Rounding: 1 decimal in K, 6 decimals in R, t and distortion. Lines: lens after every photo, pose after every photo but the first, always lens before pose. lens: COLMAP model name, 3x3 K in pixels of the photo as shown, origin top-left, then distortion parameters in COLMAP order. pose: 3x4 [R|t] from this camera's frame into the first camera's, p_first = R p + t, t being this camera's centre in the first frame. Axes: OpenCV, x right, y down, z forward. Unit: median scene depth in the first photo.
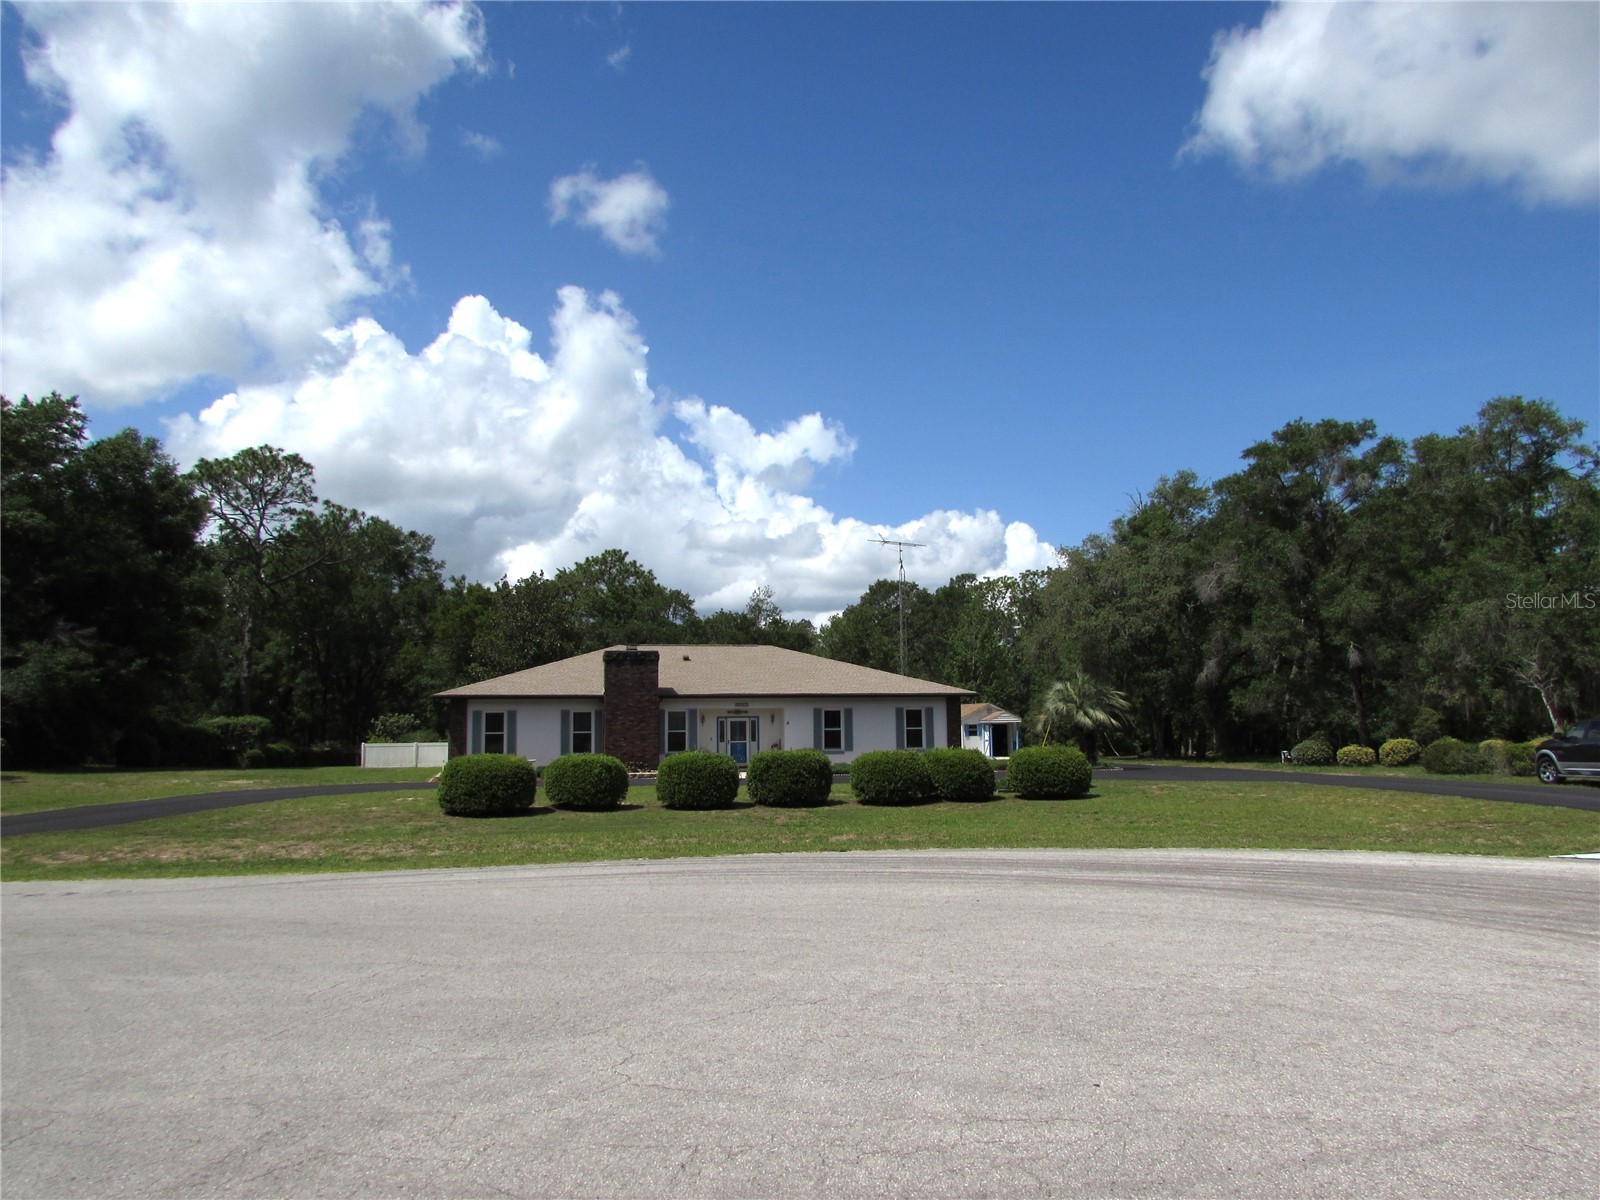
lens RADIAL K [[1141.1, 0, 800.0], [0, 1141.1, 600.0], [0, 0, 1]] dist [-0.007435, -0.002899]
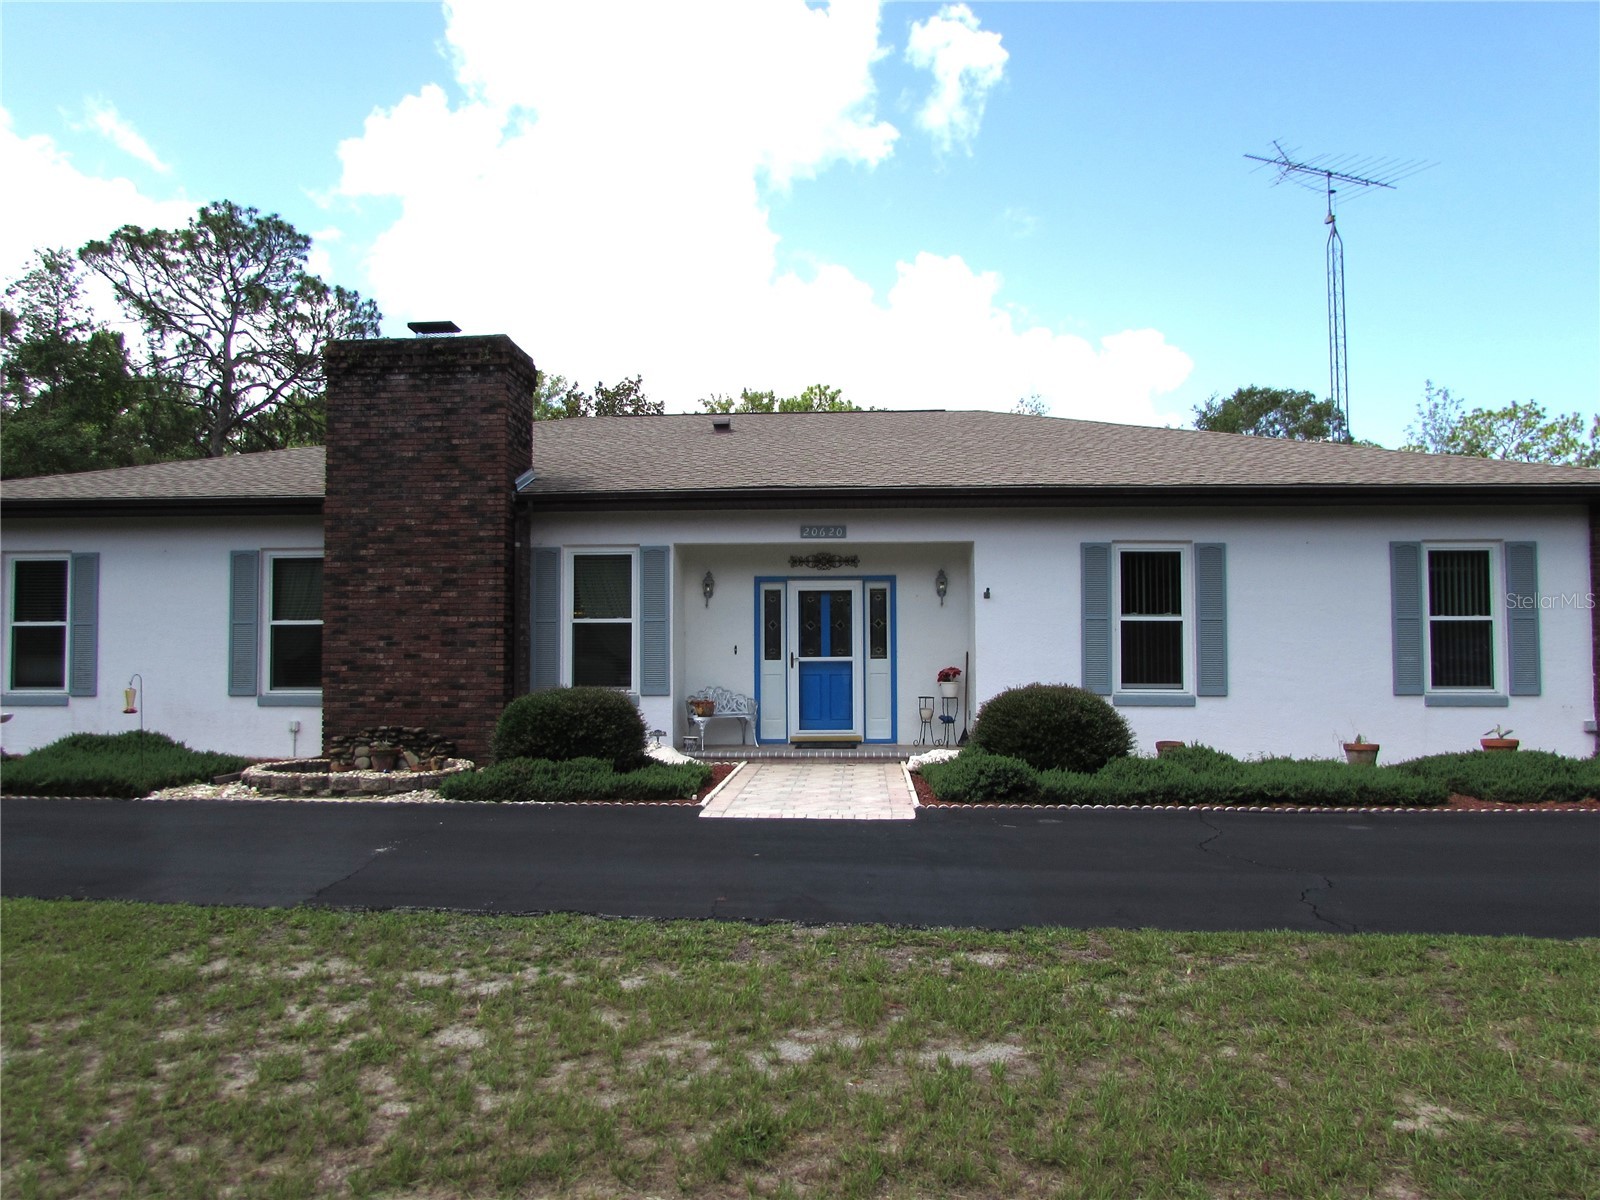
lens RADIAL K [[1141.1, 0, 800.0], [0, 1141.1, 600.0], [0, 0, 1]] dist [-0.007435, -0.002899]
pose [[0.963425, -0.002620, -0.267965, 0.020354], [0.020301, 0.997792, 0.063231, 0.089480], [0.267208, -0.066358, 0.961351, 0.709831]]
